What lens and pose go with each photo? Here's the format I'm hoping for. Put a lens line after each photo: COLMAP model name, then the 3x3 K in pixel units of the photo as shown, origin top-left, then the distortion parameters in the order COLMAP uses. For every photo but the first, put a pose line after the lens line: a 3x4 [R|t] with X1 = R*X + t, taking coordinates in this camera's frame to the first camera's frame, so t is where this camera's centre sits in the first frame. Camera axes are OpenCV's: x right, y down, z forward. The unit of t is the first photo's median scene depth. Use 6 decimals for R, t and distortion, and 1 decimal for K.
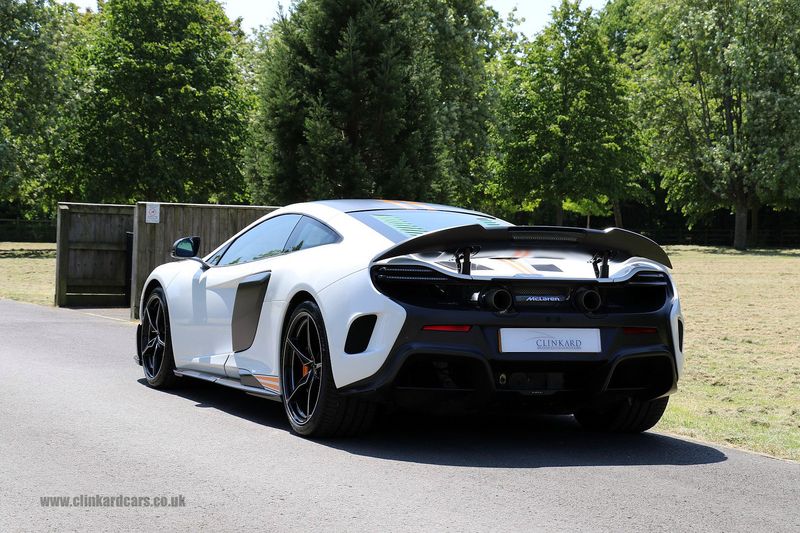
lens RADIAL K [[1685.8, 0, 400.0], [0, 1685.8, 266.5], [0, 0, 1]] dist [0.282348, 0.247803]
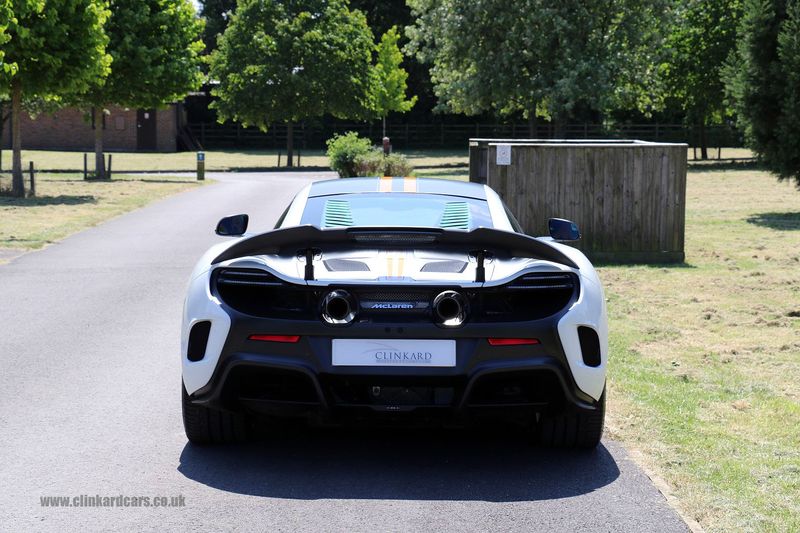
lens RADIAL K [[1685.8, 0, 400.0], [0, 1685.8, 266.5], [0, 0, 1]] dist [0.282348, 0.247803]
pose [[0.917006, 0.012195, -0.398688, 0.342680], [0.011047, 0.998373, 0.055947, -0.039984], [0.398721, -0.055708, 0.915379, 0.137216]]
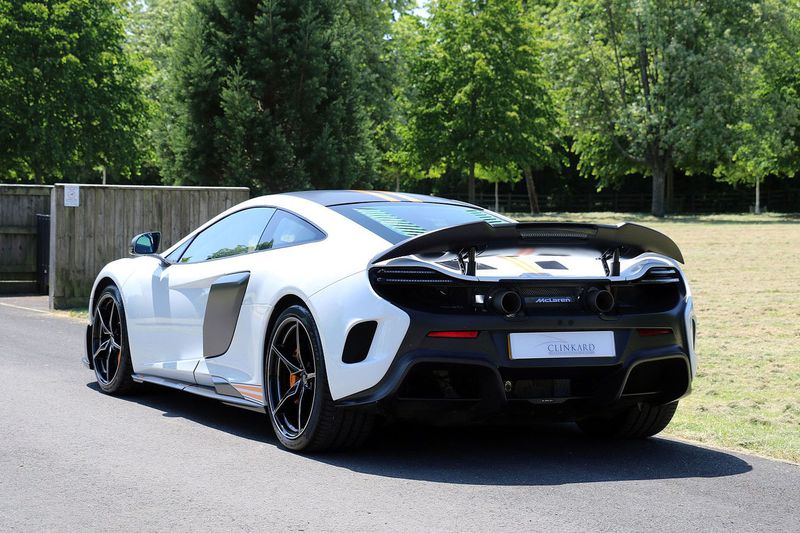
lens RADIAL K [[1779.3, 0, 374.6], [0, 1779.3, 266.7], [0, 0, 1]] dist [0.146804, 0.835373]
pose [[0.998884, -0.014464, 0.044959, -0.043900], [0.013677, 0.999749, 0.017772, -0.013858], [-0.045204, -0.017137, 0.998831, 0.020017]]
